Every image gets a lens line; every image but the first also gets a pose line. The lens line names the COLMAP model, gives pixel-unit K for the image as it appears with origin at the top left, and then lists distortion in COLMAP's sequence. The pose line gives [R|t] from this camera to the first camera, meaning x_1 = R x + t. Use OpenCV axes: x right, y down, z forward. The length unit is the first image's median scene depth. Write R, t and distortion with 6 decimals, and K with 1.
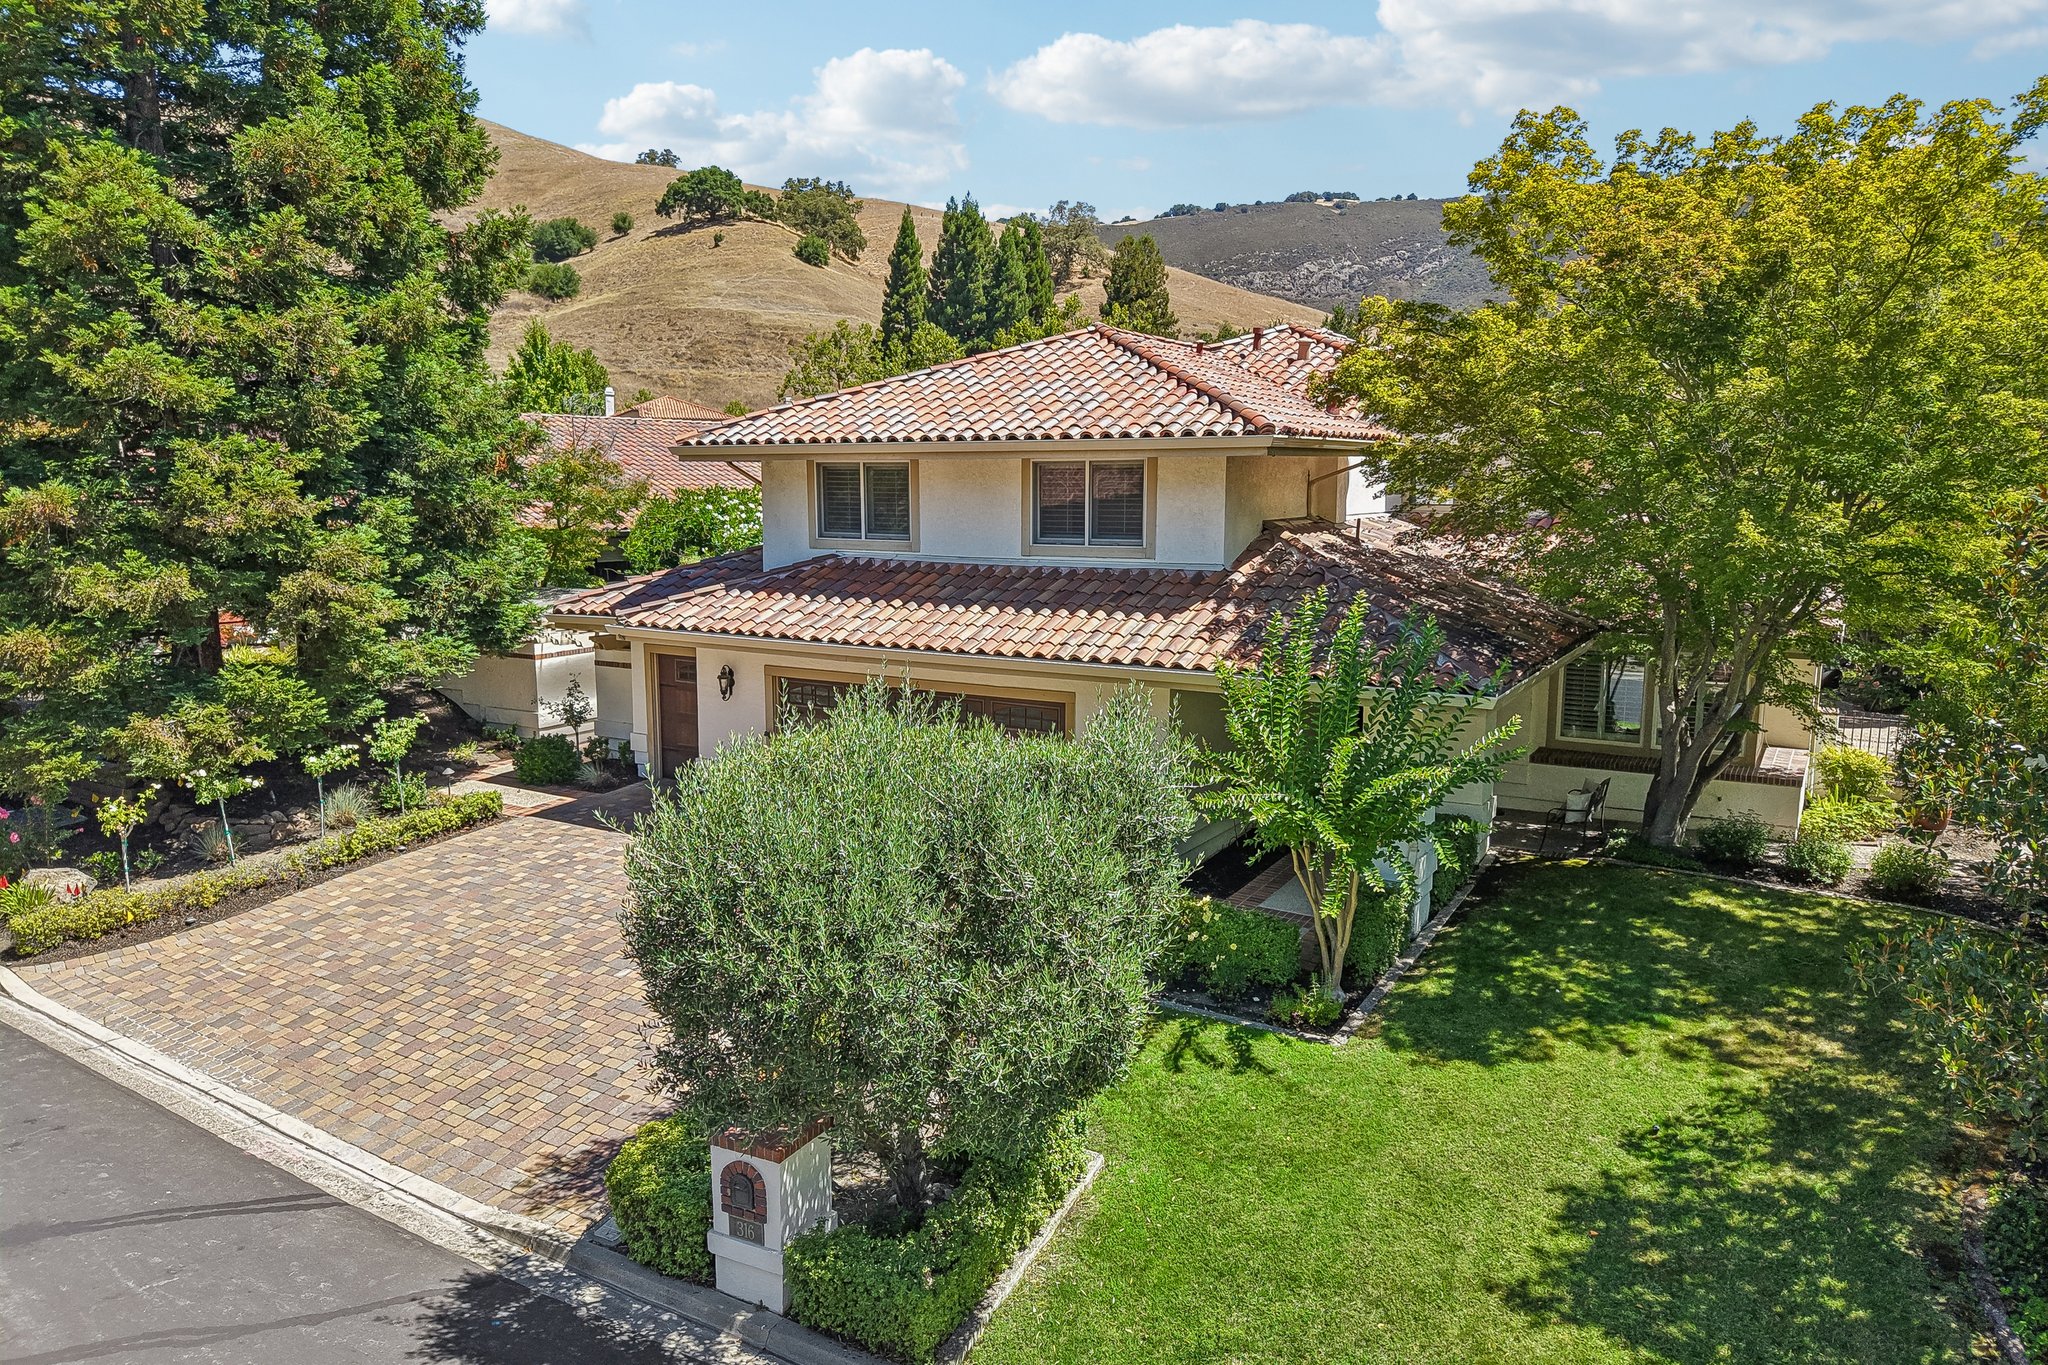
lens RADIAL K [[1391.1, 0, 1024.0], [0, 1391.1, 682.5], [0, 0, 1]] dist [0.007400, 0.002548]
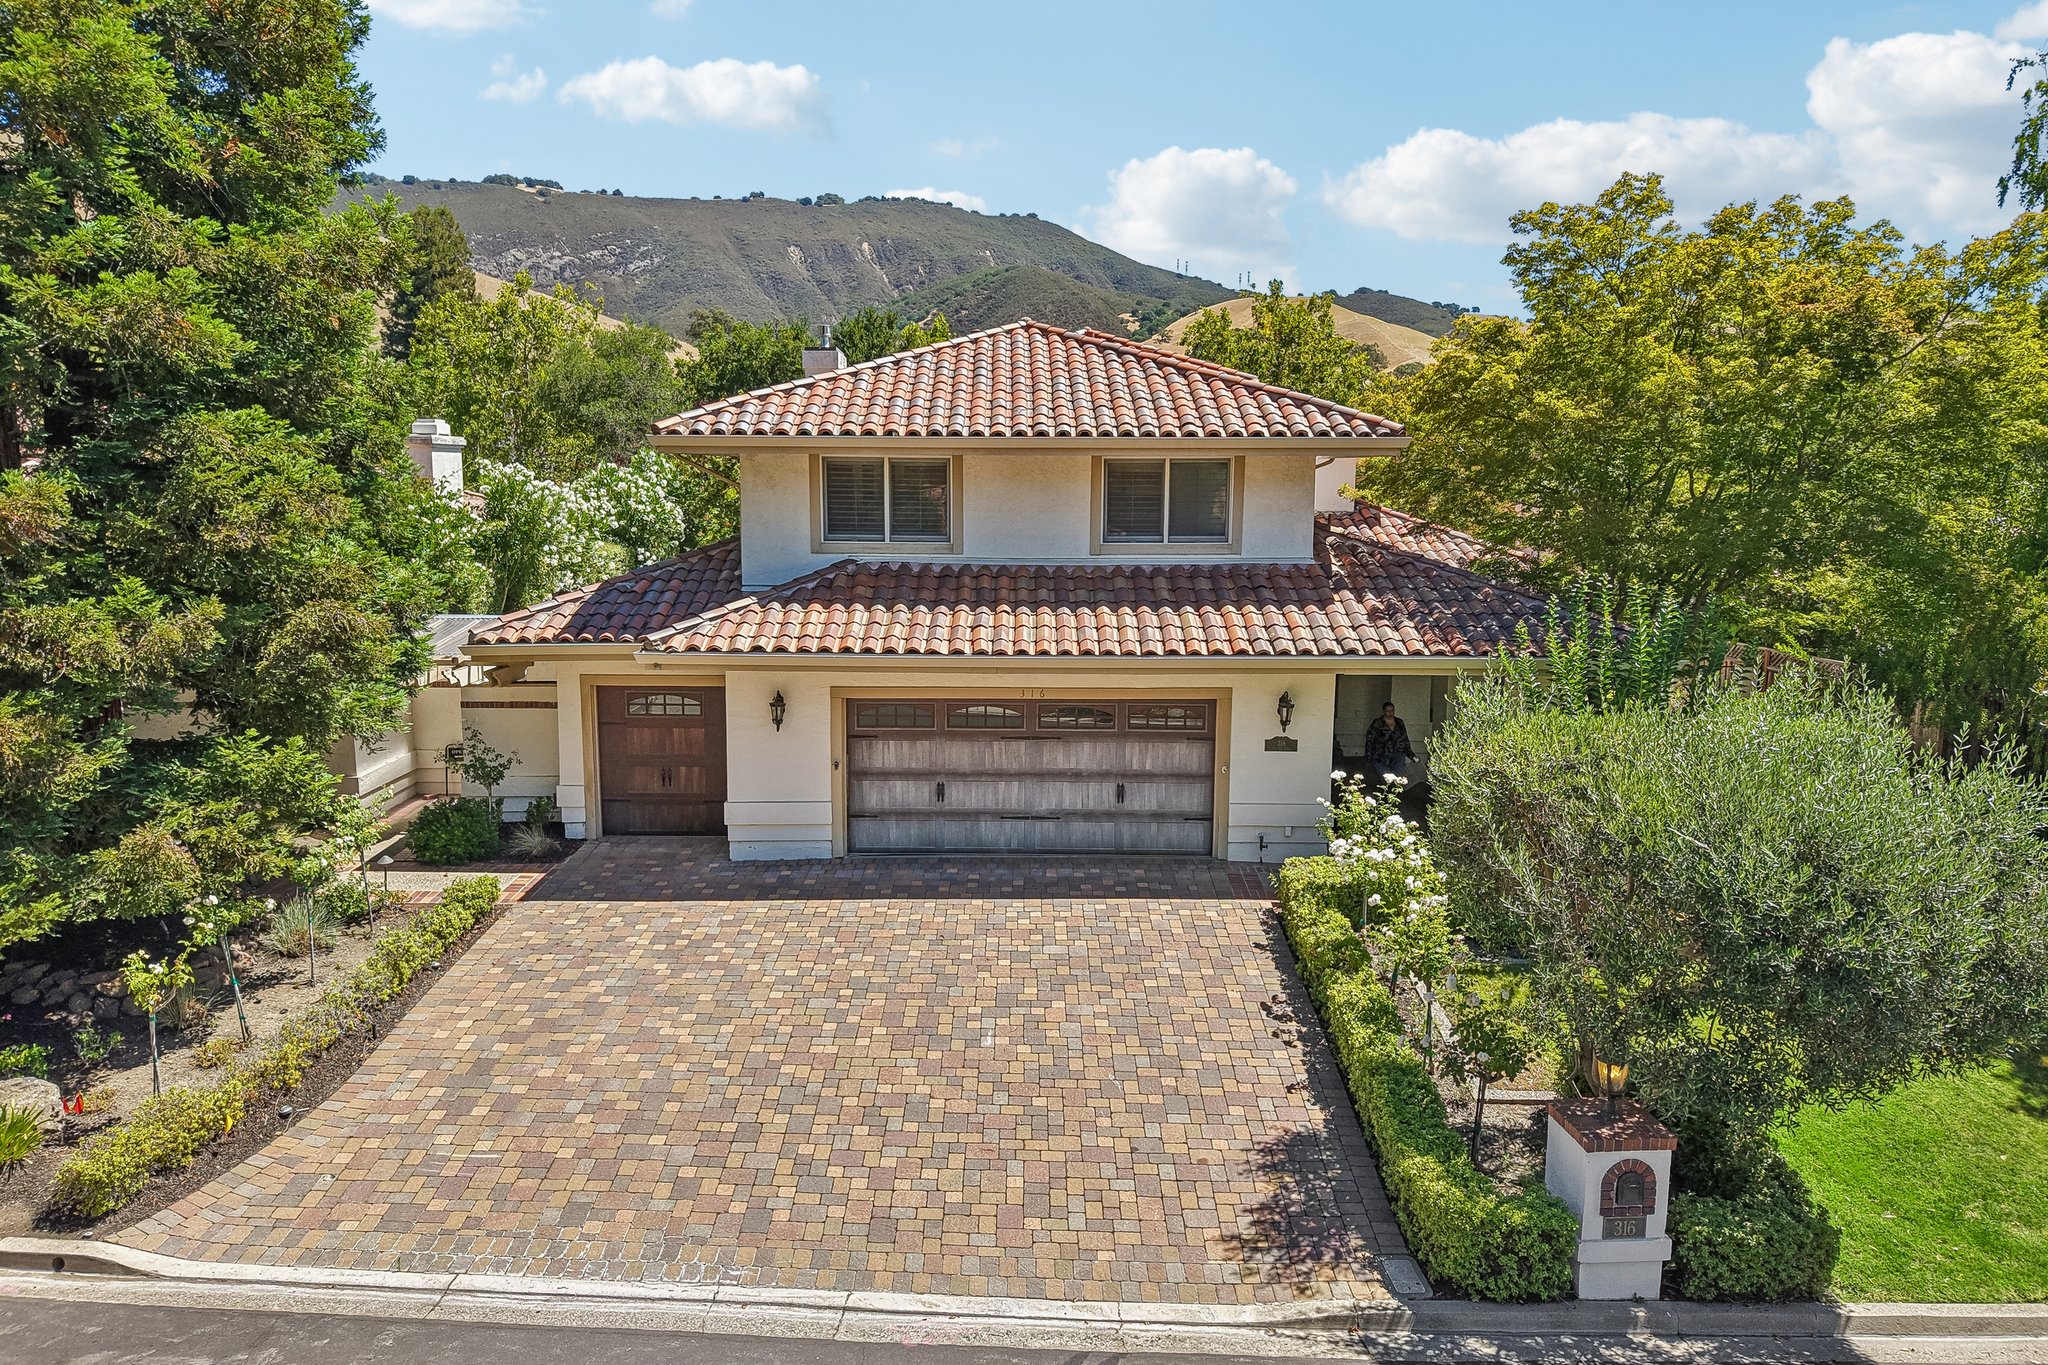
lens RADIAL K [[1391.1, 0, 1024.0], [0, 1391.1, 682.5], [0, 0, 1]] dist [0.007400, 0.002548]
pose [[0.850911, -0.072944, 0.520220, -0.565699], [0.071973, 0.997162, 0.022095, -0.027004], [-0.520355, 0.018641, 0.853746, 0.193071]]
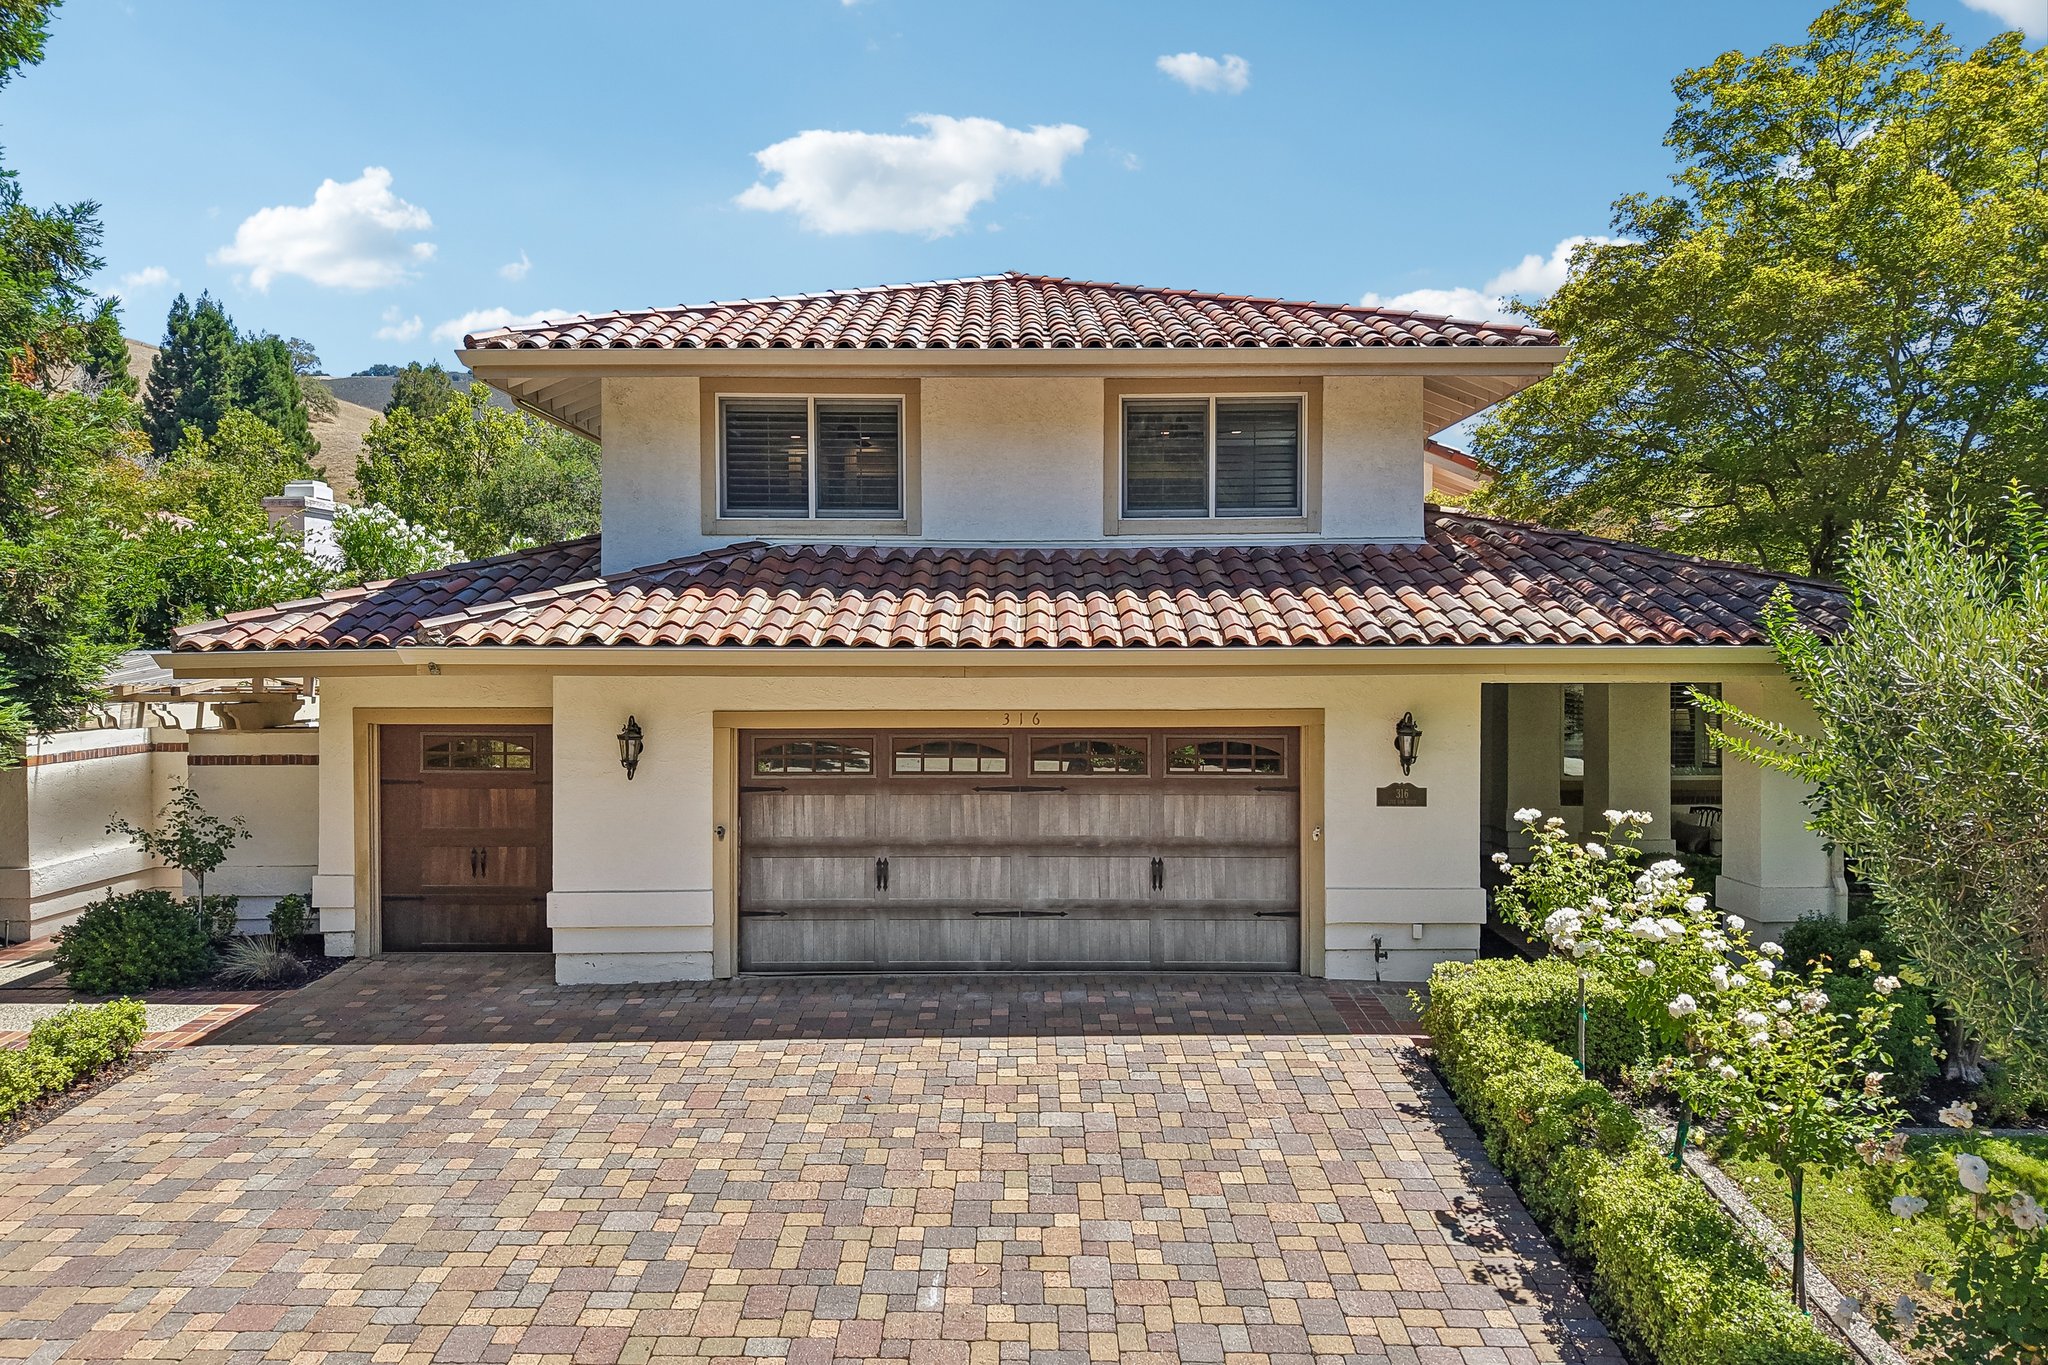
lens RADIAL K [[1395.2, 0, 1026.6], [0, 1395.2, 658.6], [0, 0, 1]] dist [-0.022606, 0.026596]
pose [[0.850158, -0.004866, 0.526506, -0.398601], [0.080143, 0.989502, -0.120263, 0.048169], [-0.520393, 0.144438, 0.841623, 0.462625]]
